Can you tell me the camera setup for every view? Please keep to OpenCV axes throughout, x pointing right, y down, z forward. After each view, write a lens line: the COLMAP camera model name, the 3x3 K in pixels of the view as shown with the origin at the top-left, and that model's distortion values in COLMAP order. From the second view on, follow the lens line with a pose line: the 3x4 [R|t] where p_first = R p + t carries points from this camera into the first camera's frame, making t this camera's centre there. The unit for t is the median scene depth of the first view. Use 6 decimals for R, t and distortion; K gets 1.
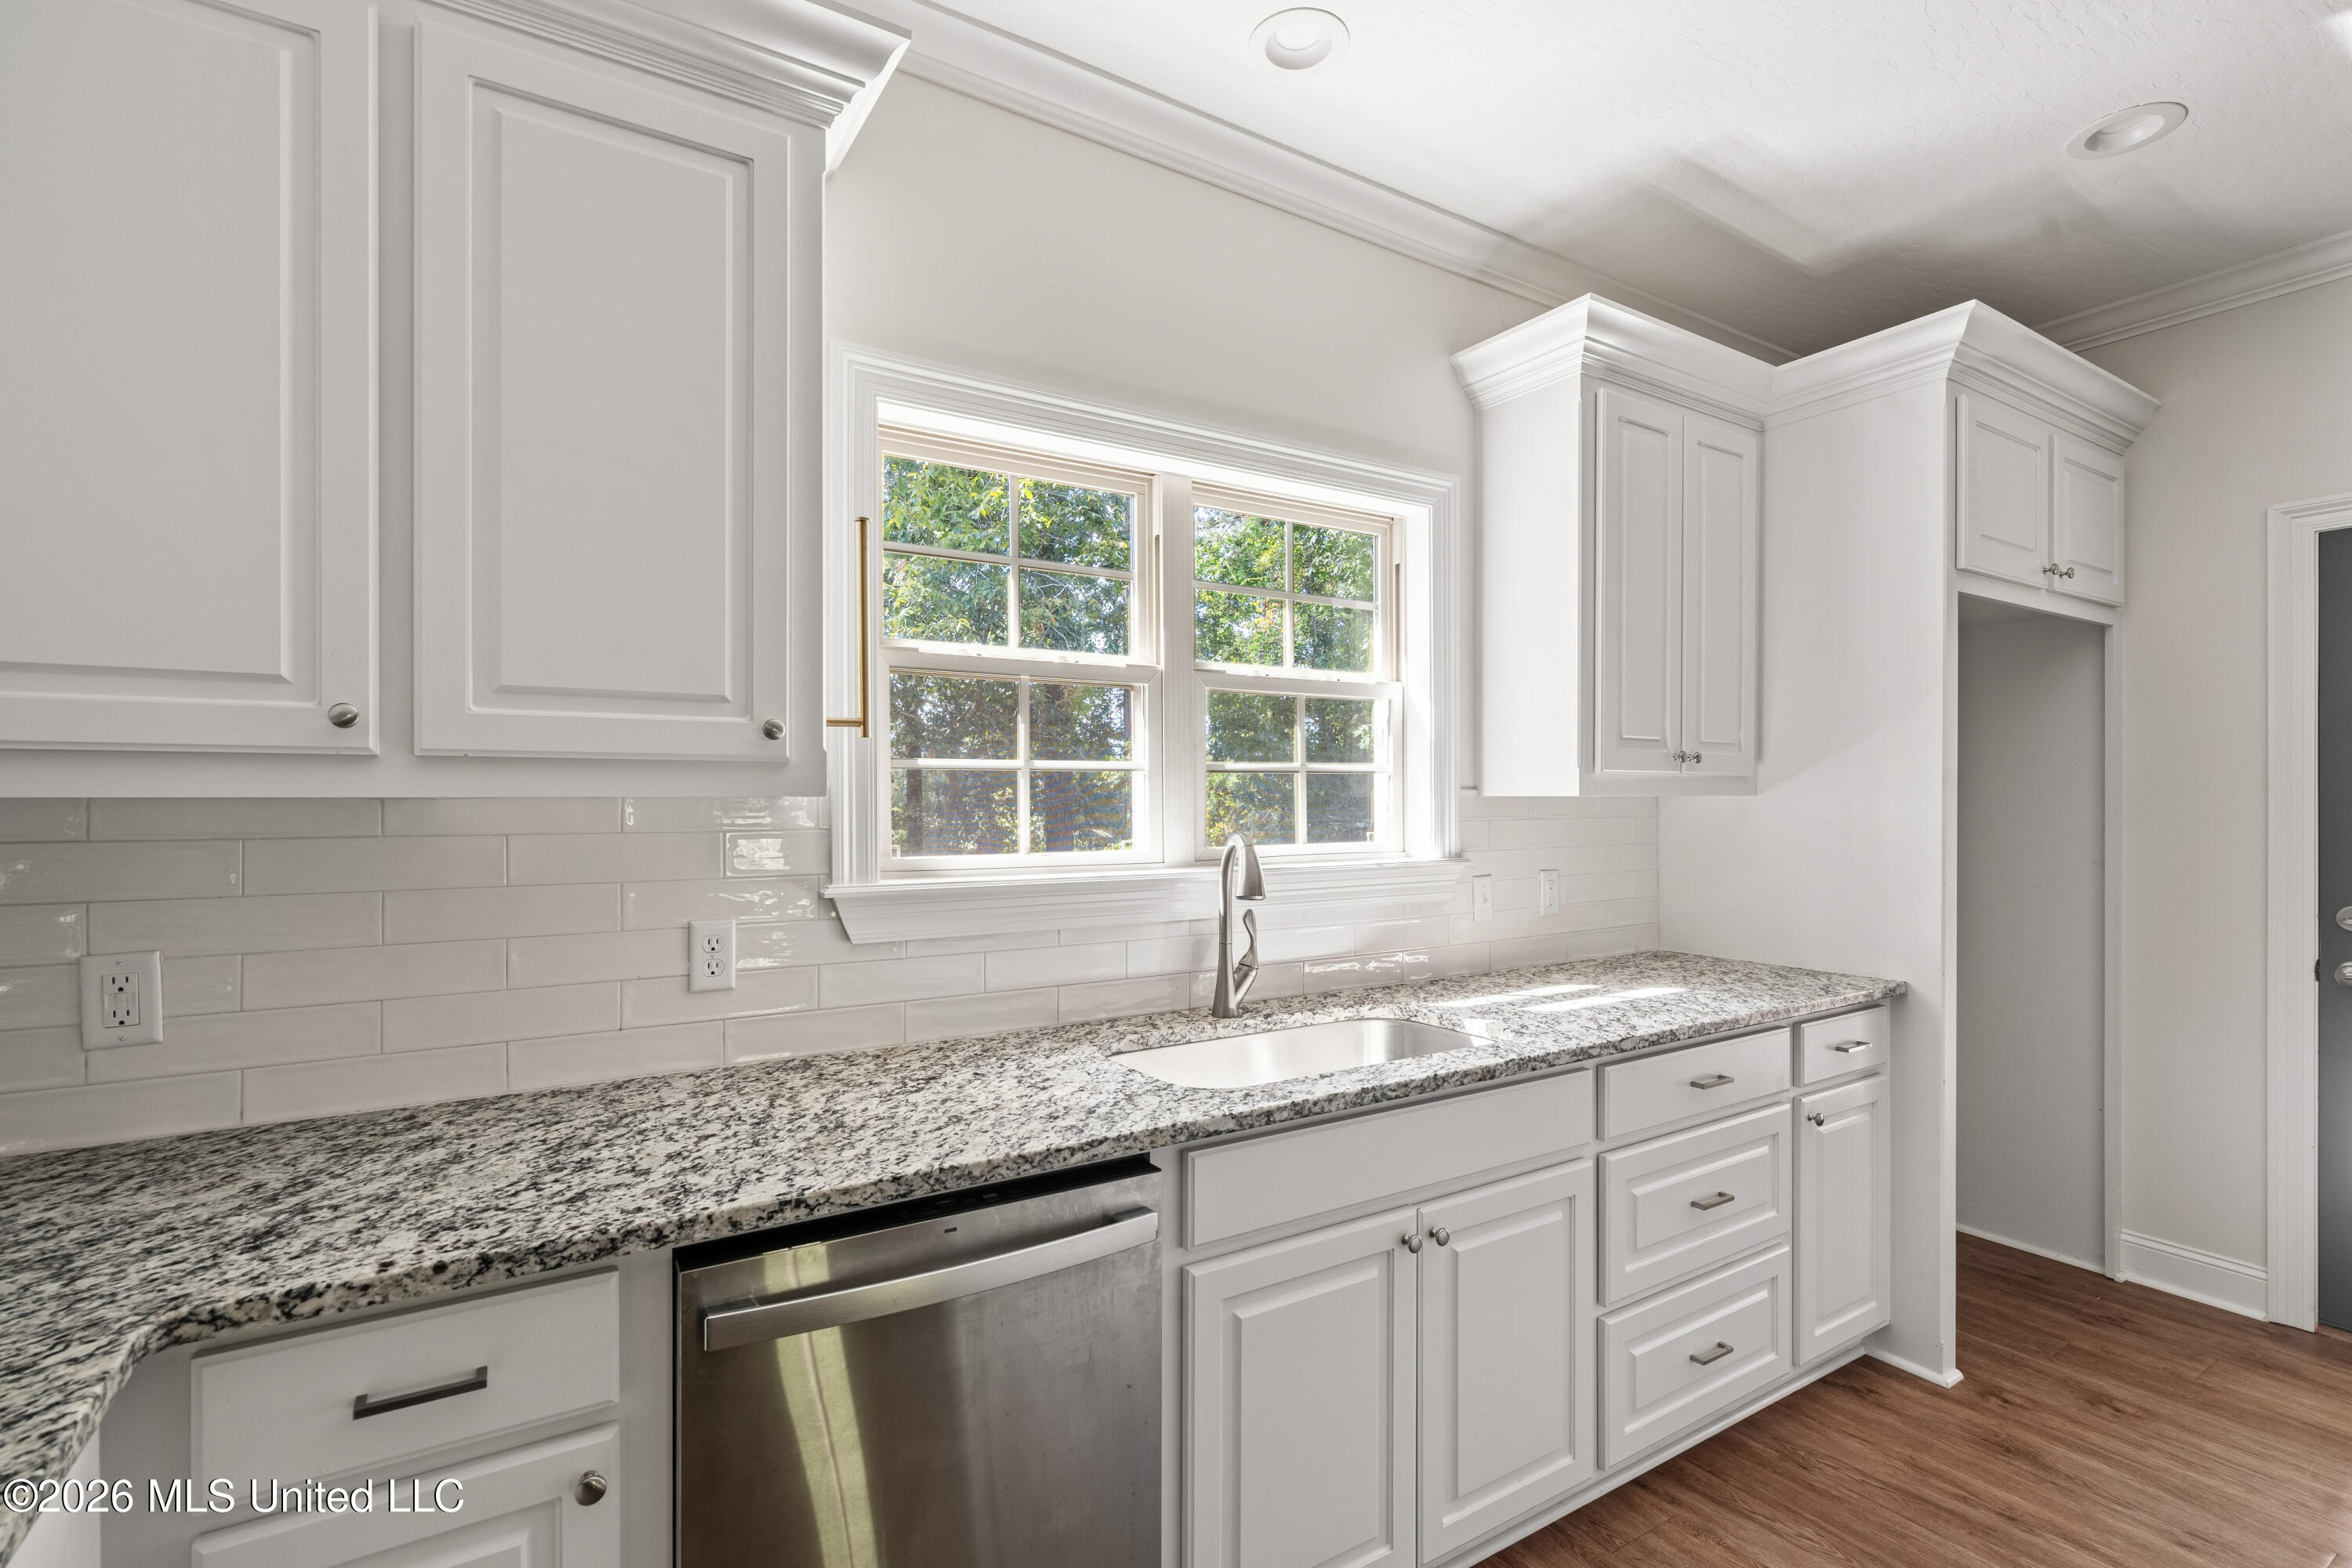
lens RADIAL K [[1058.0, 0, 1138.5], [0, 1058.0, 800.0], [0, 0, 1]] dist [-0.002582, 0.000125]
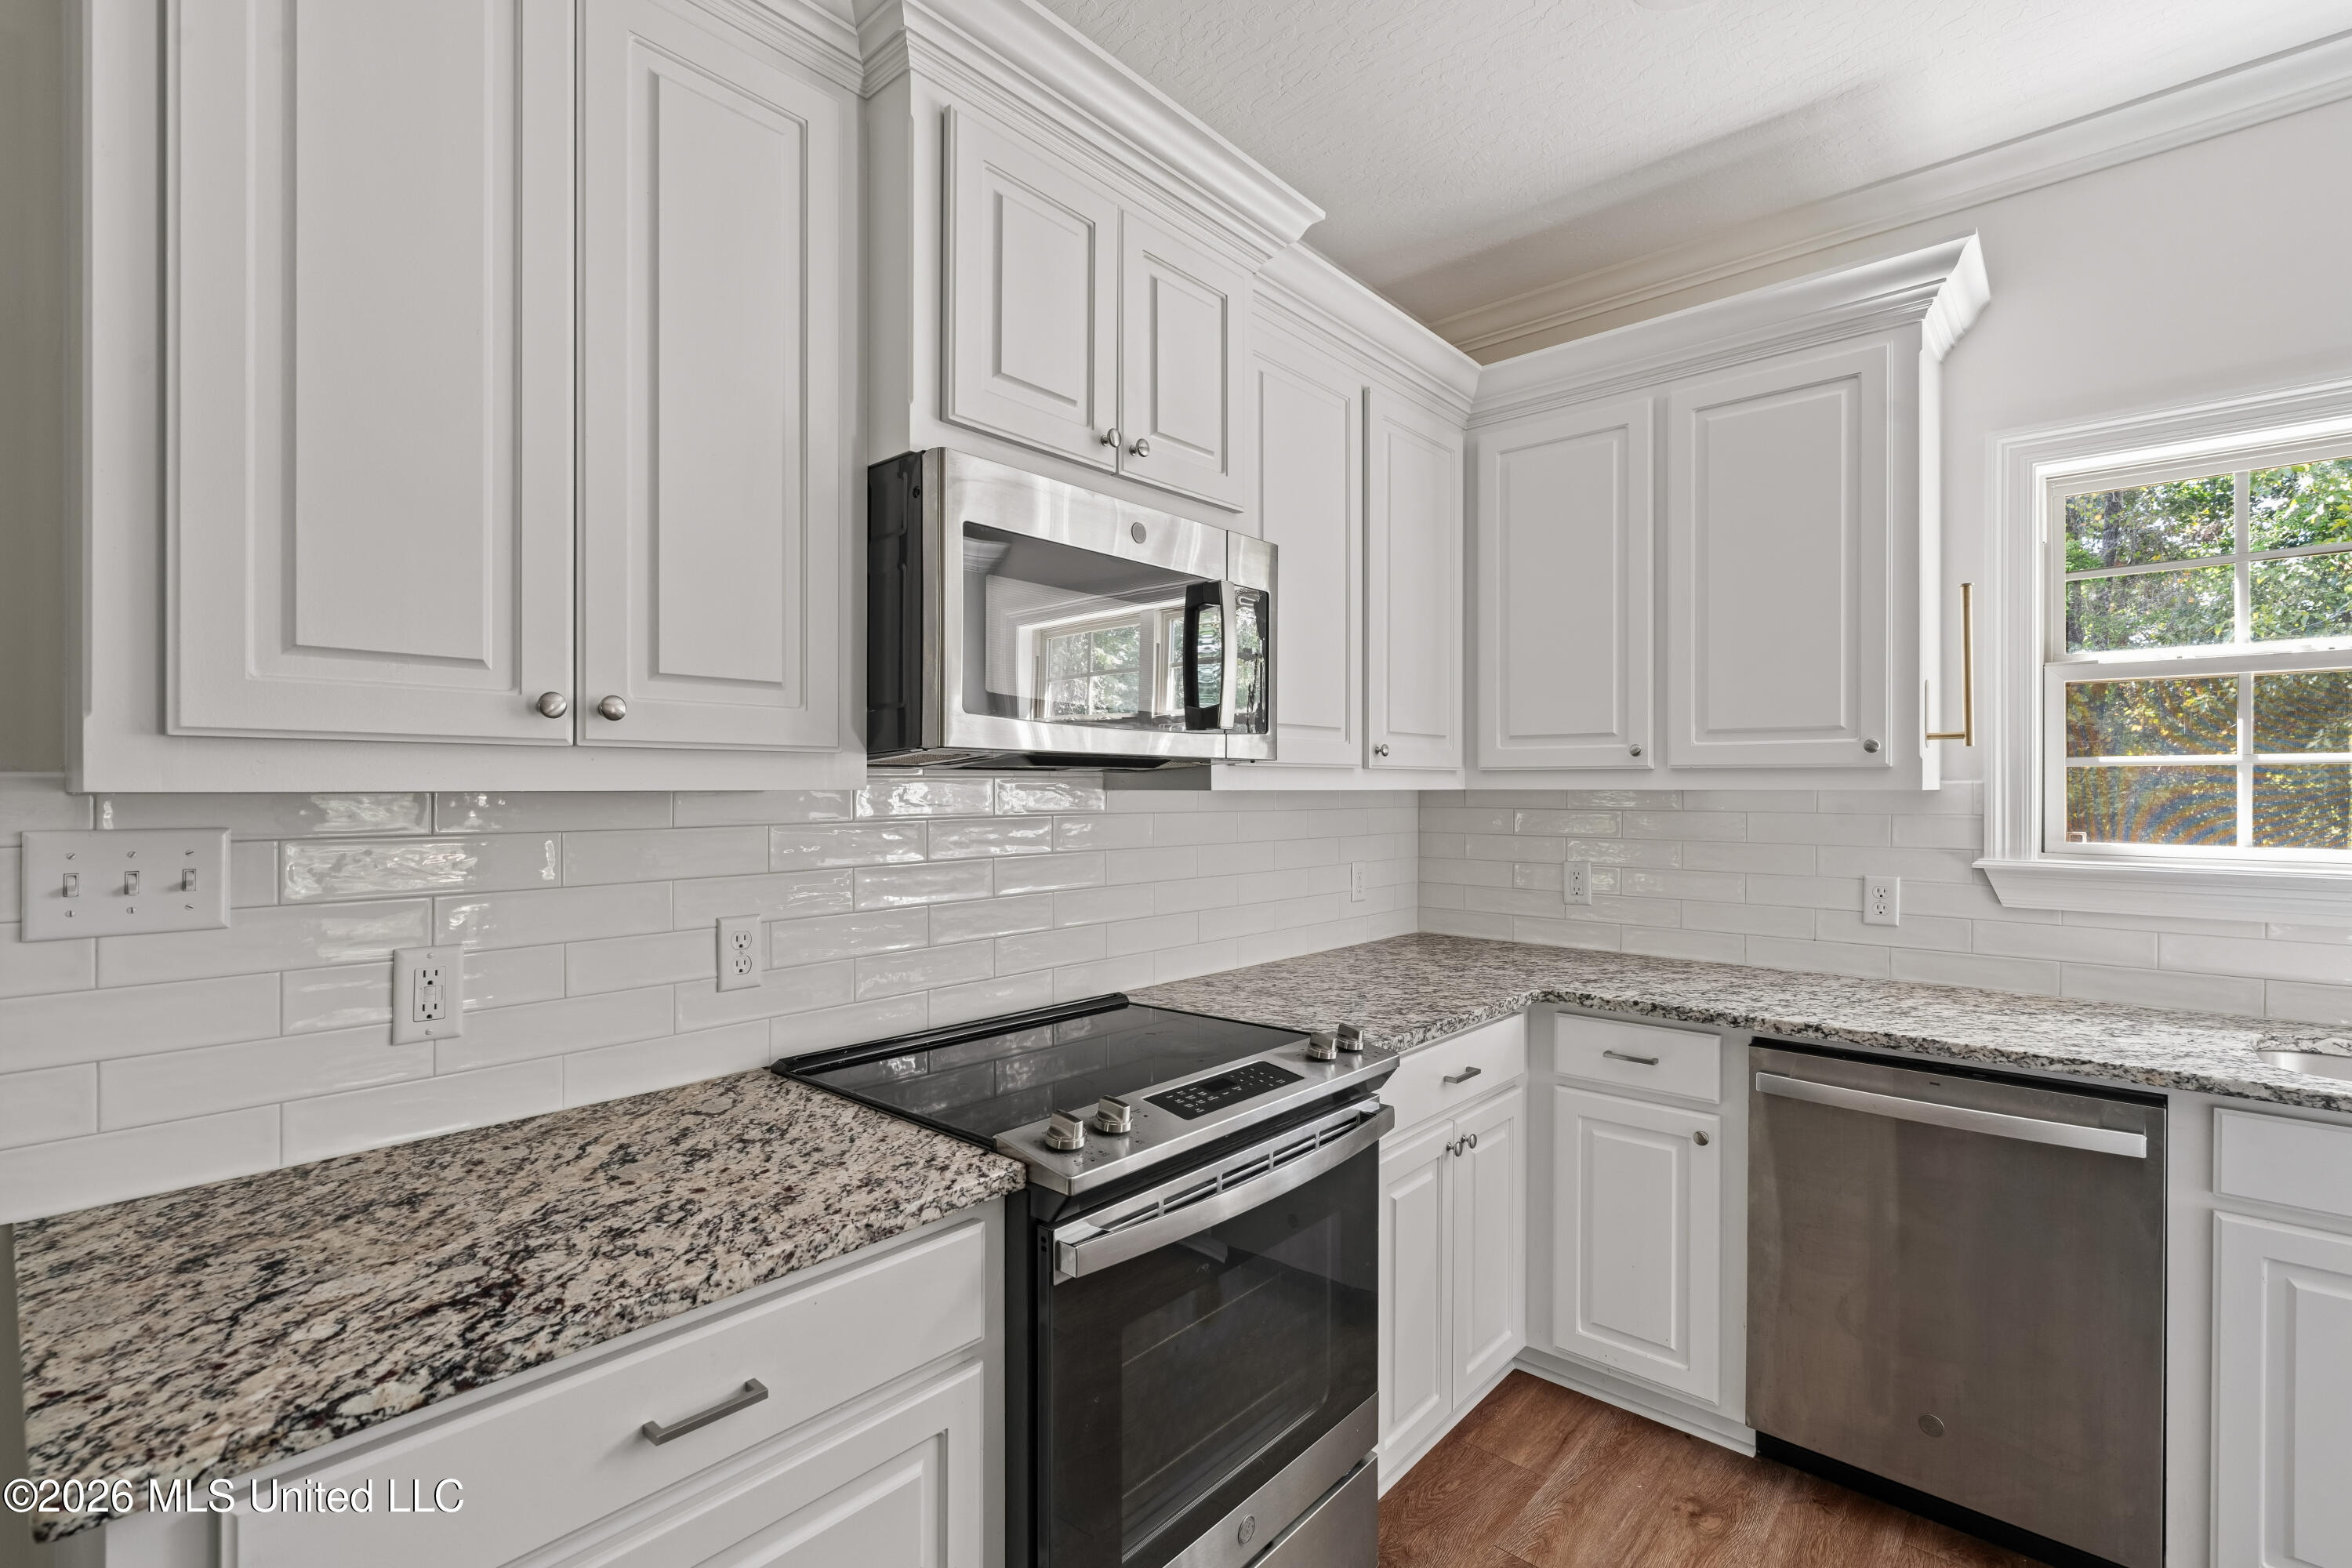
lens RADIAL K [[1056.2, 0, 1185.5], [0, 1056.2, 789.6], [0, 0, 1]] dist [-0.004010, 0.000640]
pose [[0.301463, 0.003512, -0.953471, 0.734988], [-0.002926, 0.999992, 0.002758, -0.004797], [0.953473, 0.001958, 0.301471, -0.358849]]
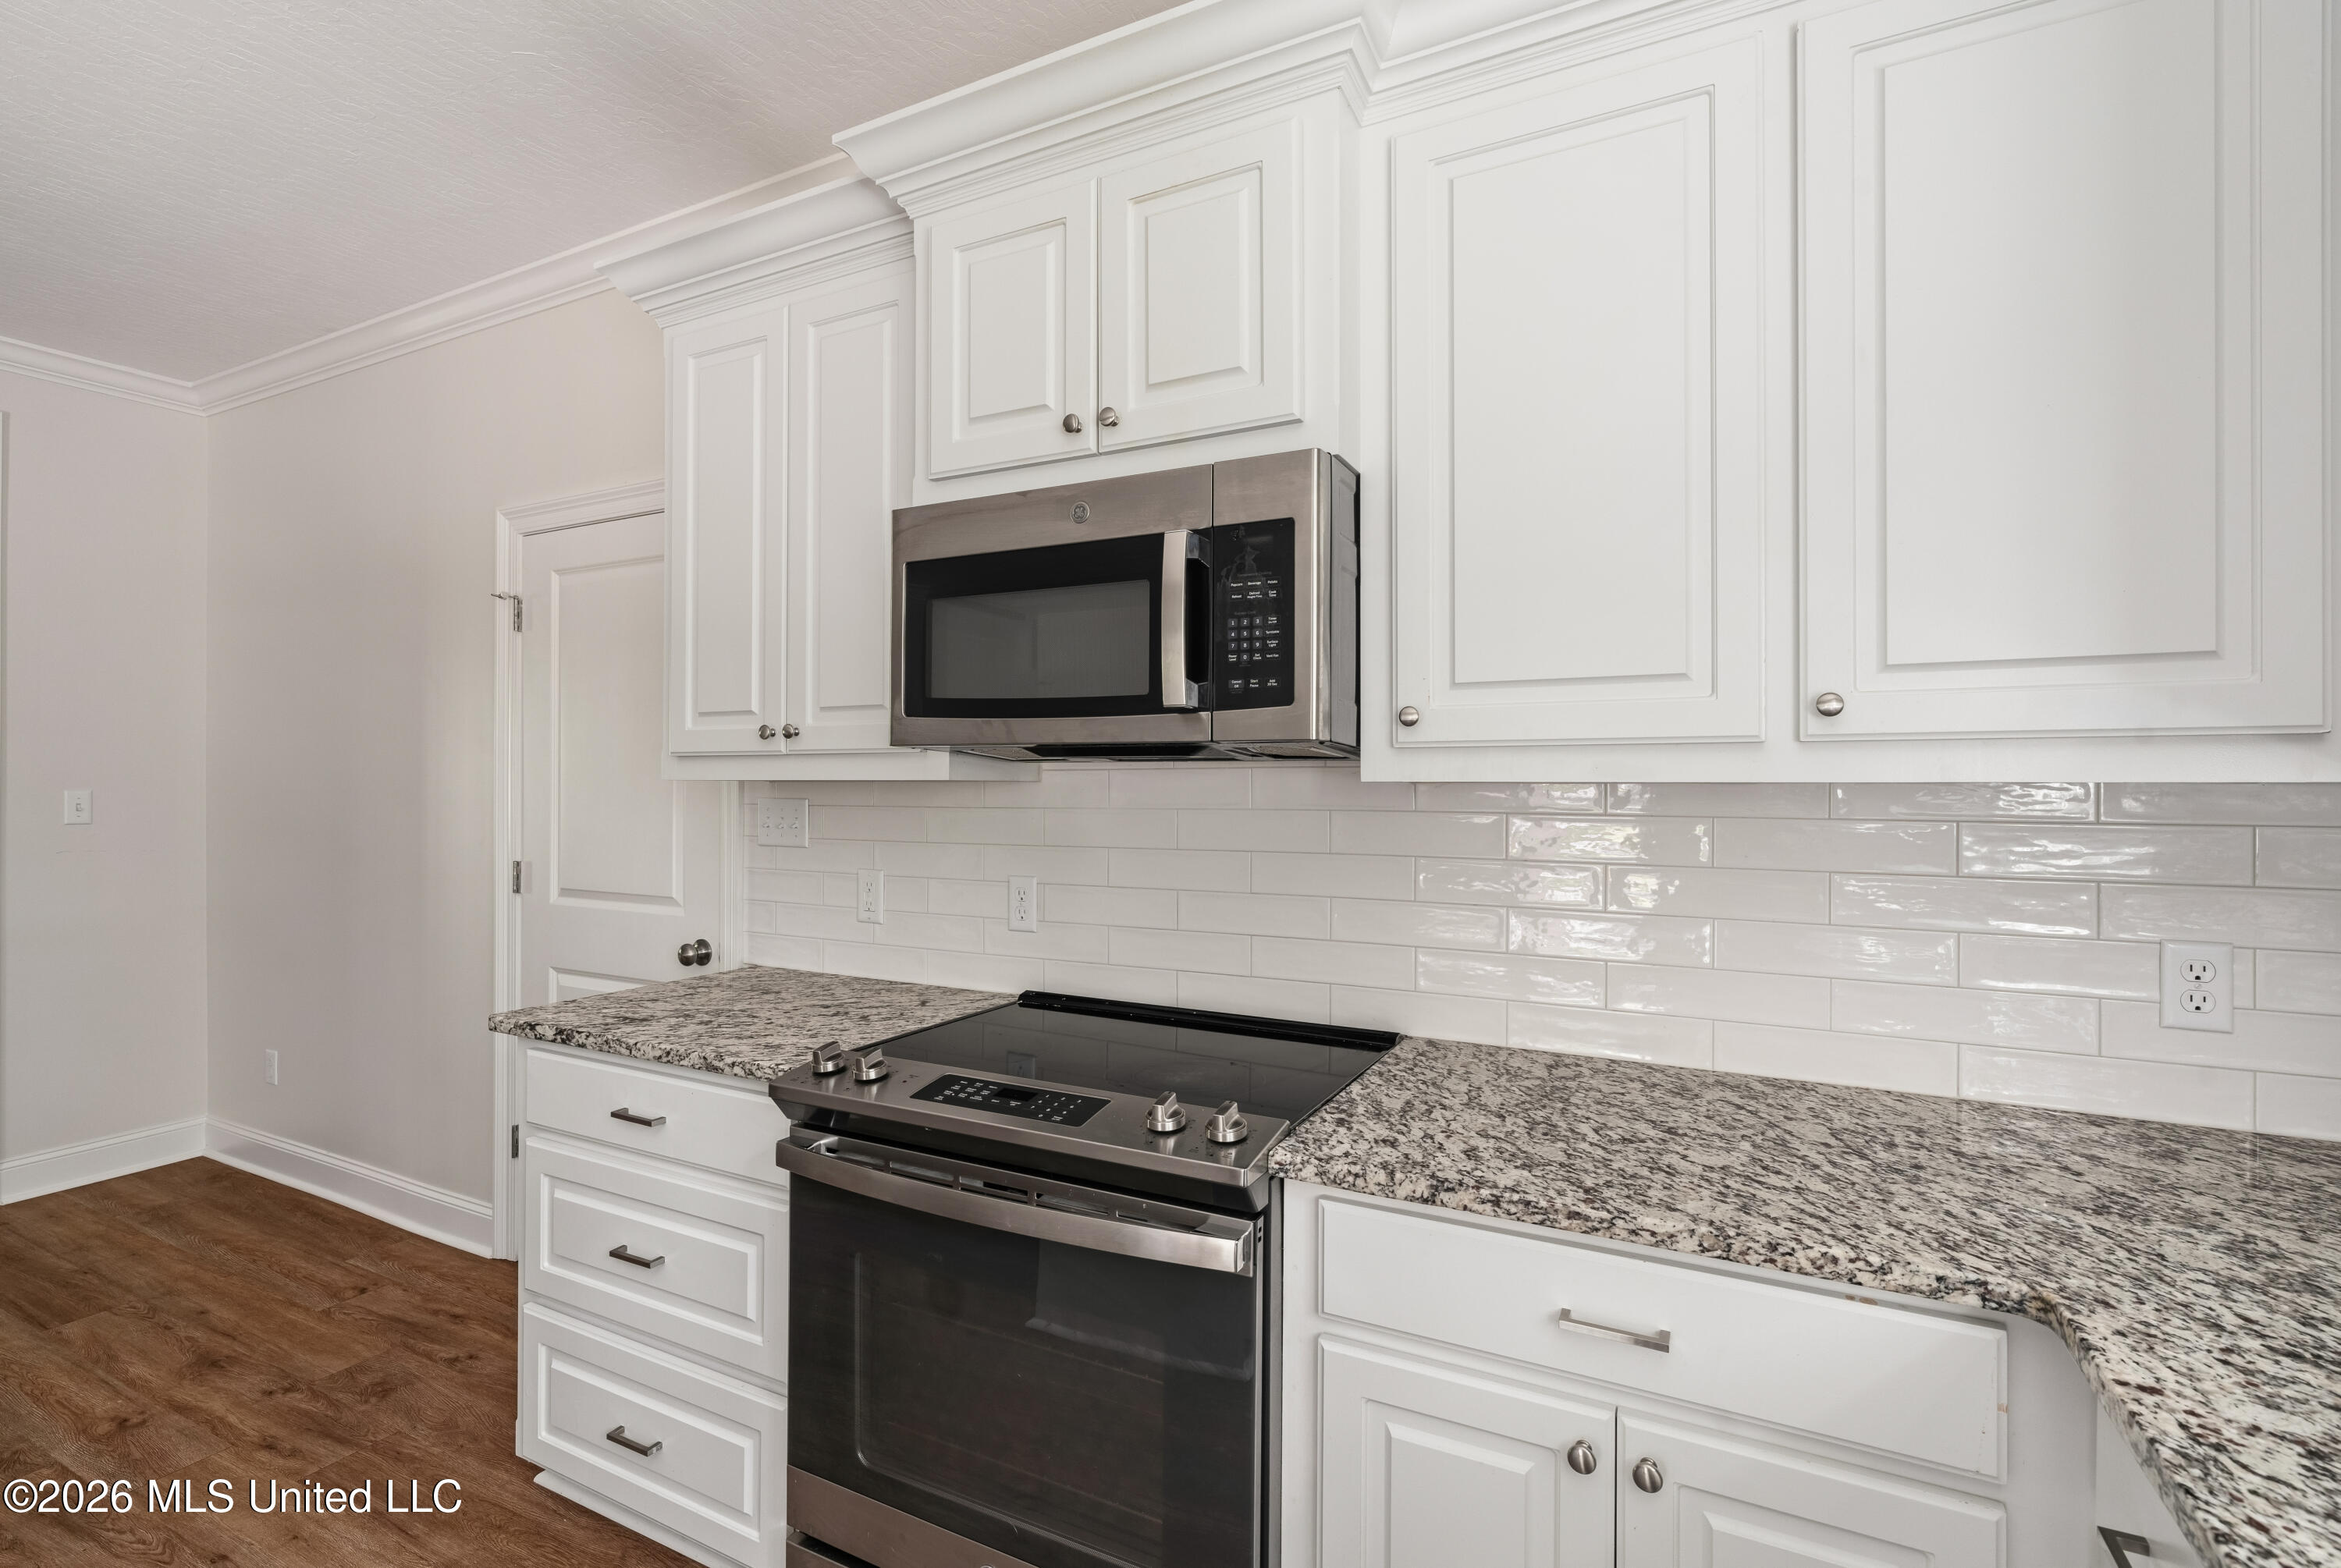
lens RADIAL K [[1076.1, 0, 1135.8], [0, 1076.1, 782.8], [0, 0, 1]] dist [-0.001929, -0.000063]
pose [[-0.859432, 0.002716, -0.511244, 0.200120], [0.000515, 0.999990, 0.004448, -0.002894], [0.511250, 0.003559, -0.859424, 0.815236]]
